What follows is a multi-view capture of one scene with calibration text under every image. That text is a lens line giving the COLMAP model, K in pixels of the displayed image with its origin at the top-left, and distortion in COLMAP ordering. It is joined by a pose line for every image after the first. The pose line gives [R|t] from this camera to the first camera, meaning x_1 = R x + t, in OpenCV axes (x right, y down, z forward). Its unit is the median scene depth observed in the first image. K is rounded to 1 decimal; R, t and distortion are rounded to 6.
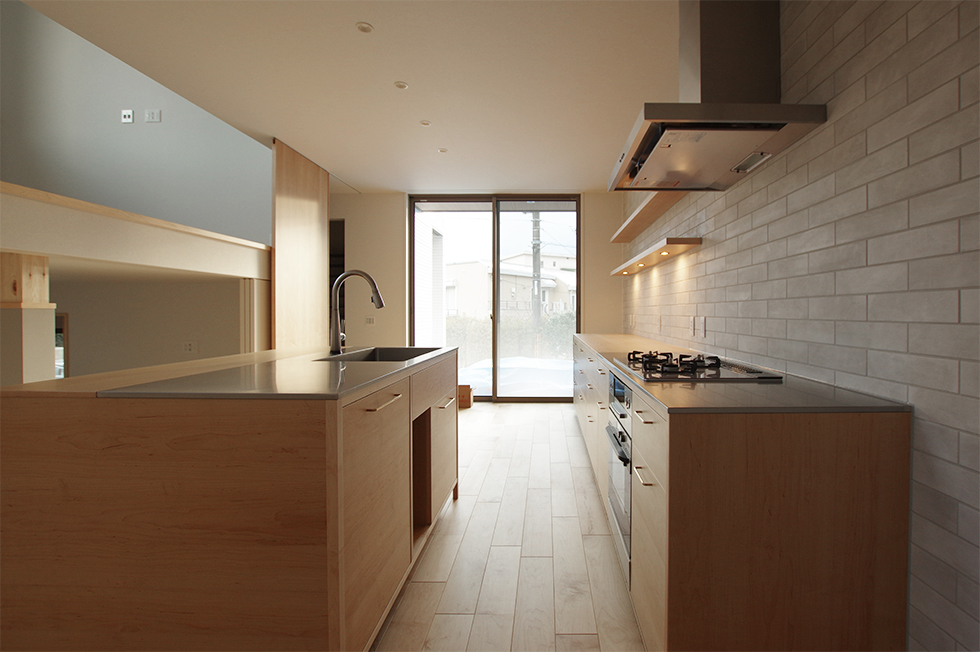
lens RADIAL K [[478.7, 0, 490.5], [0, 478.7, 314.6], [0, 0, 1]] dist [-0.019404, -0.000516]
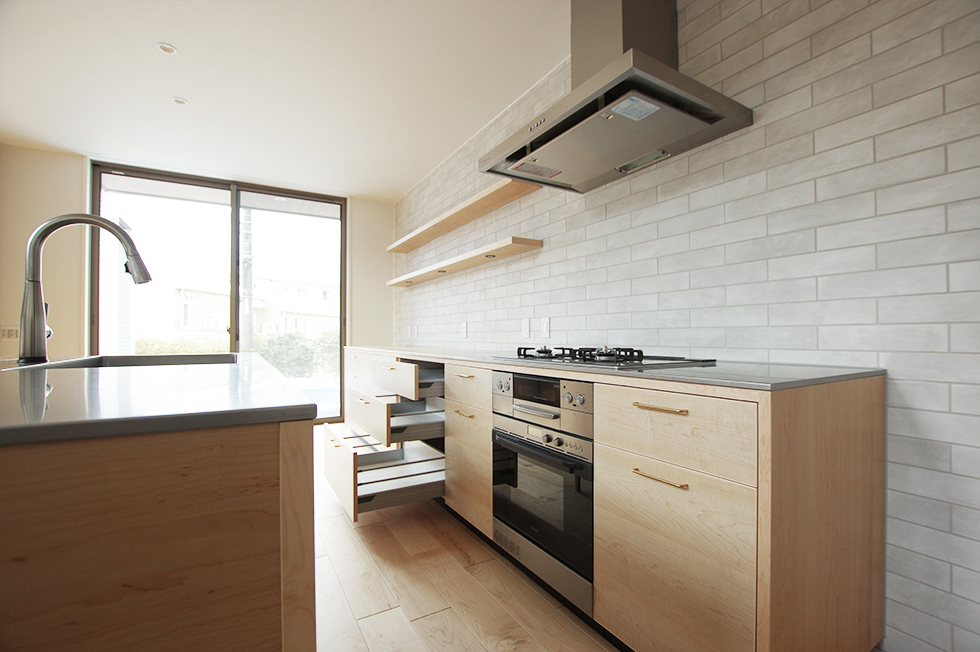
lens RADIAL K [[439.6, 0, 496.4], [0, 439.6, 333.4], [0, 0, 1]] dist [-0.024528, 0.000944]
pose [[0.792166, 0.004136, 0.610292, -0.387963], [0.004162, 0.999917, -0.012178, 0.090136], [-0.610292, 0.012187, 0.792083, 0.583549]]
